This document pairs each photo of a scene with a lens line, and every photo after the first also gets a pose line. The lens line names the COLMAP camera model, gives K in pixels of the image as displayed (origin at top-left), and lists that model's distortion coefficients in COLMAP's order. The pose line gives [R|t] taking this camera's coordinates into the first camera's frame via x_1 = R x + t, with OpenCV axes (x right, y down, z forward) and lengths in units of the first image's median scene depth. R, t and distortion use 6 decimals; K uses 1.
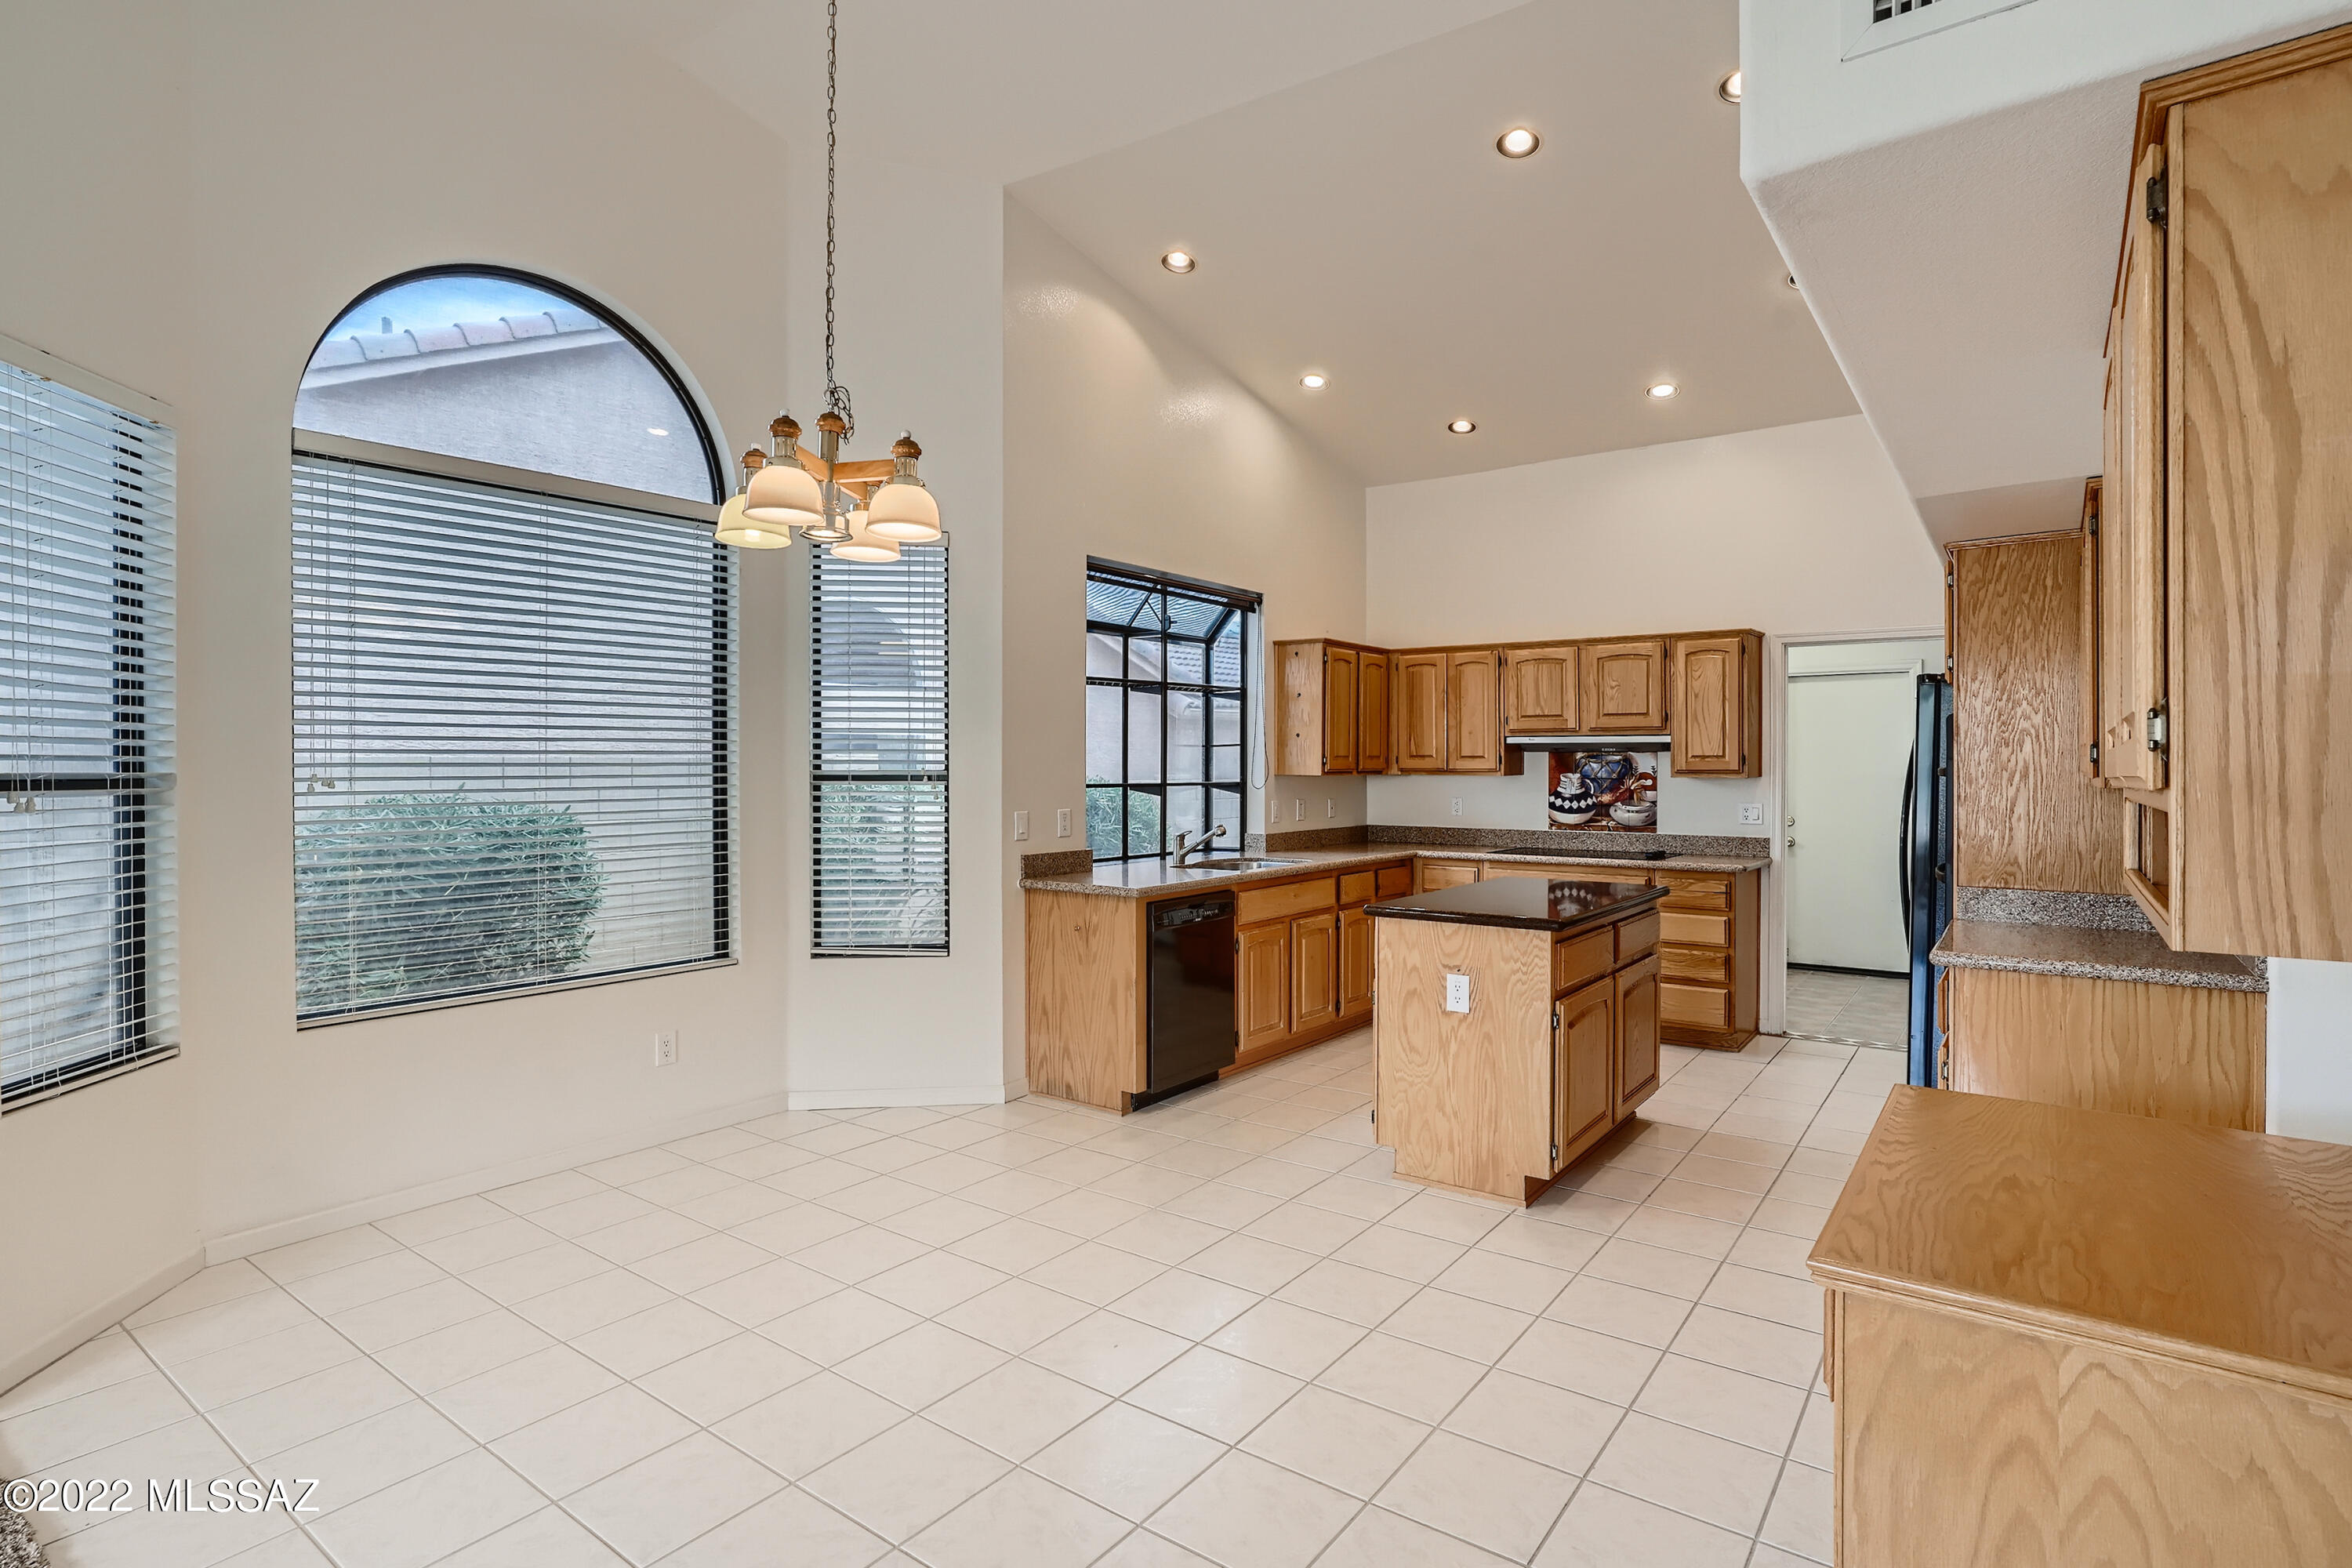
lens RADIAL K [[1161.4, 0, 1177.6], [0, 1161.4, 762.7], [0, 0, 1]] dist [-0.028474, 0.015740]
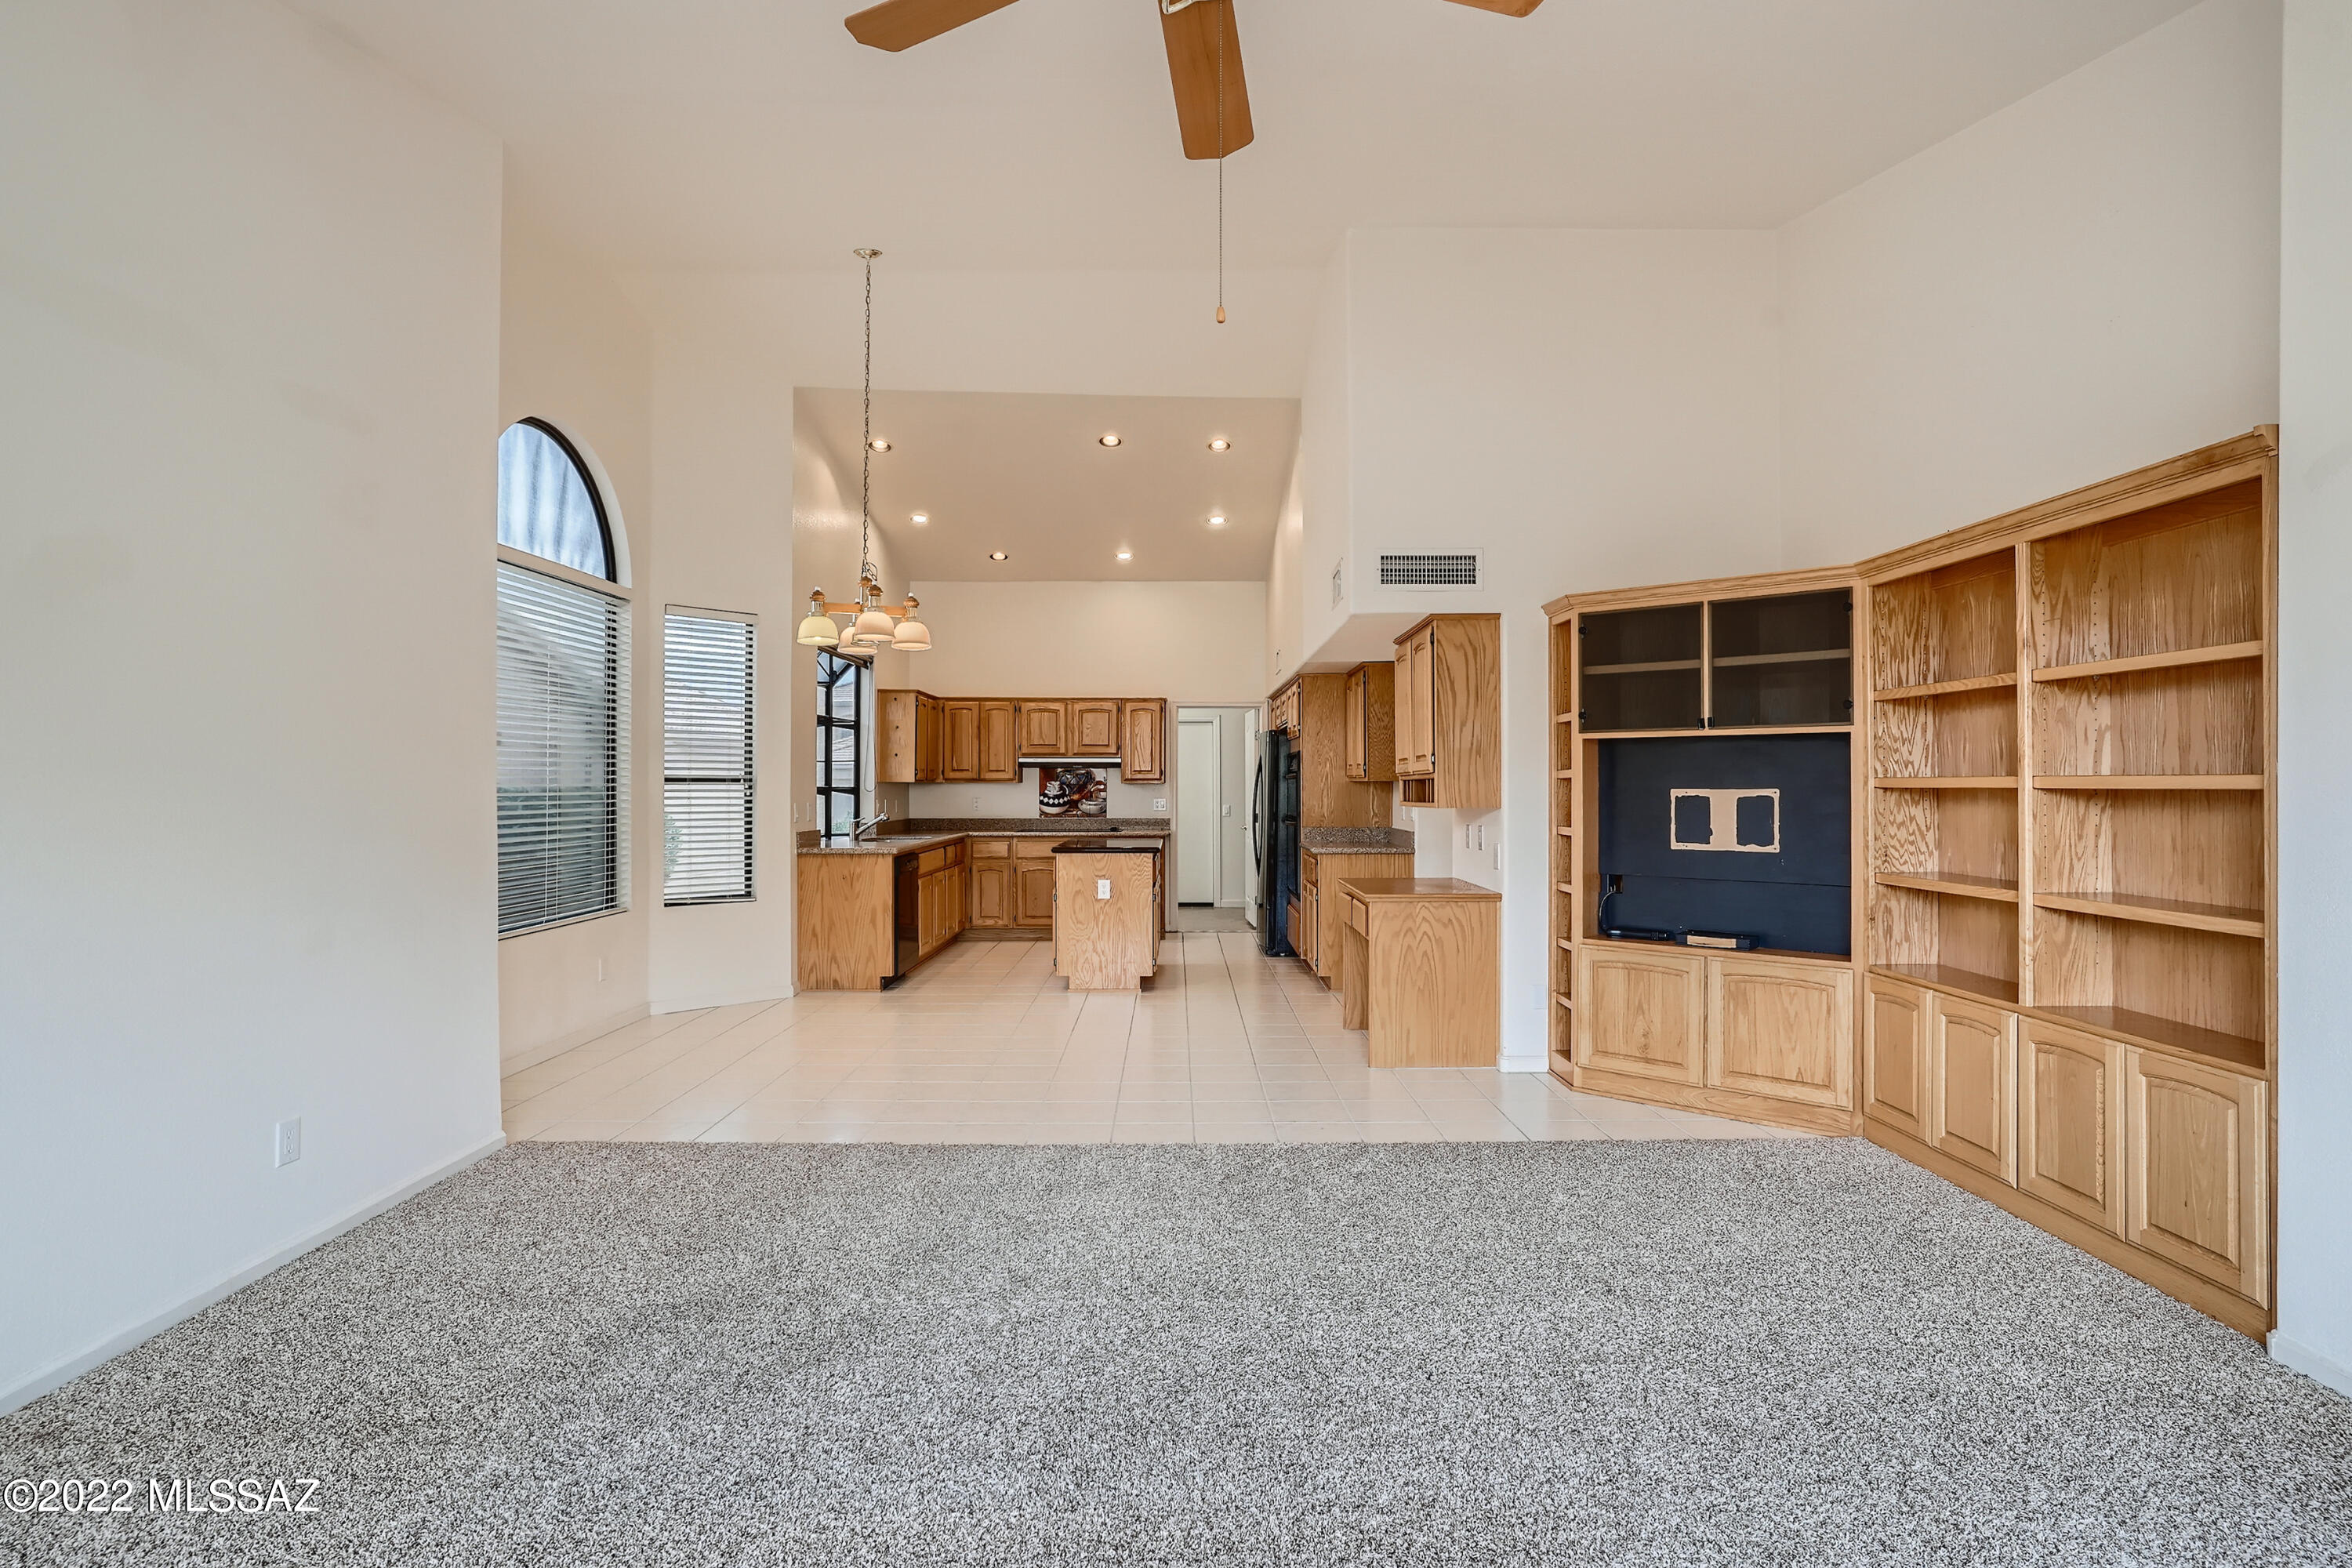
lens RADIAL K [[1161.4, 0, 1144.1], [0, 1161.4, 782.4], [0, 0, 1]] dist [-0.028474, 0.015740]
pose [[0.813487, 0.002177, 0.581579, -0.526744], [-0.001157, 0.999997, -0.002125, 0.014933], [-0.581581, 0.001056, 0.813487, -0.393503]]
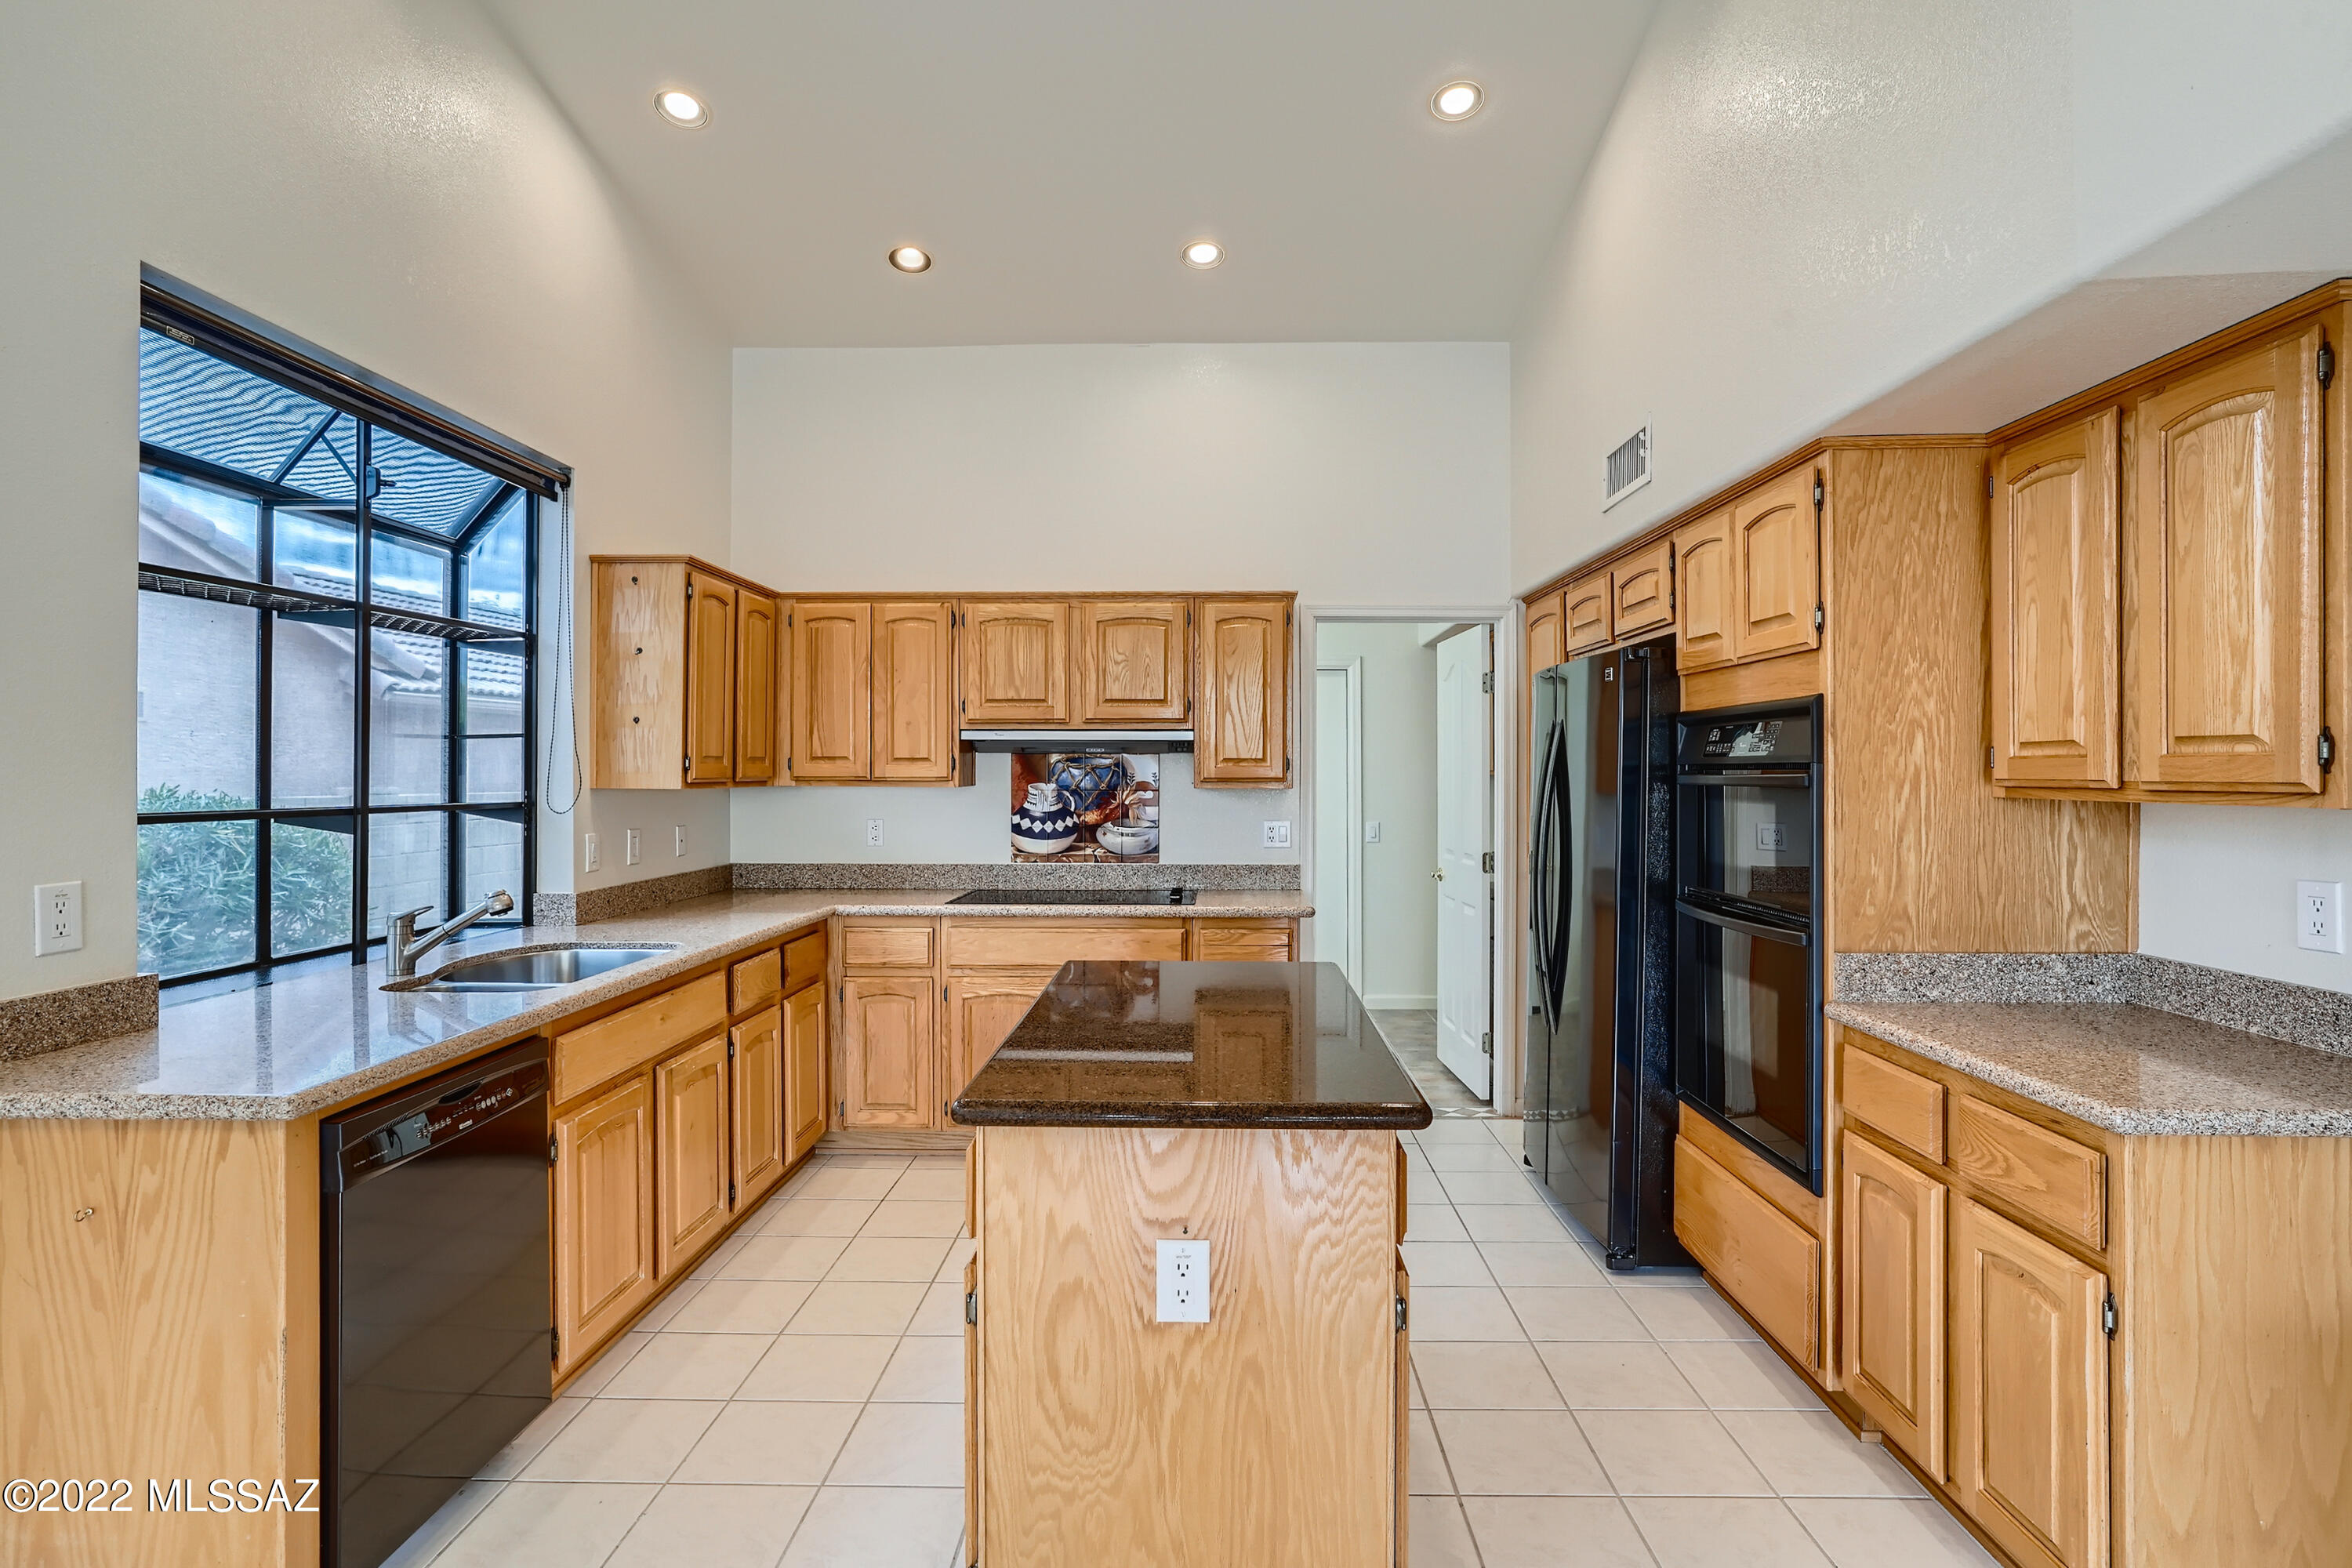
lens RADIAL K [[1161.4, 0, 1170.9], [0, 1161.4, 766.0], [0, 0, 1]] dist [-0.028474, 0.015740]
pose [[0.816772, 0.003003, 0.576953, -0.012606], [-0.001186, 0.999993, -0.003526, 0.001134], [-0.576959, 0.002196, 0.816770, 0.400606]]
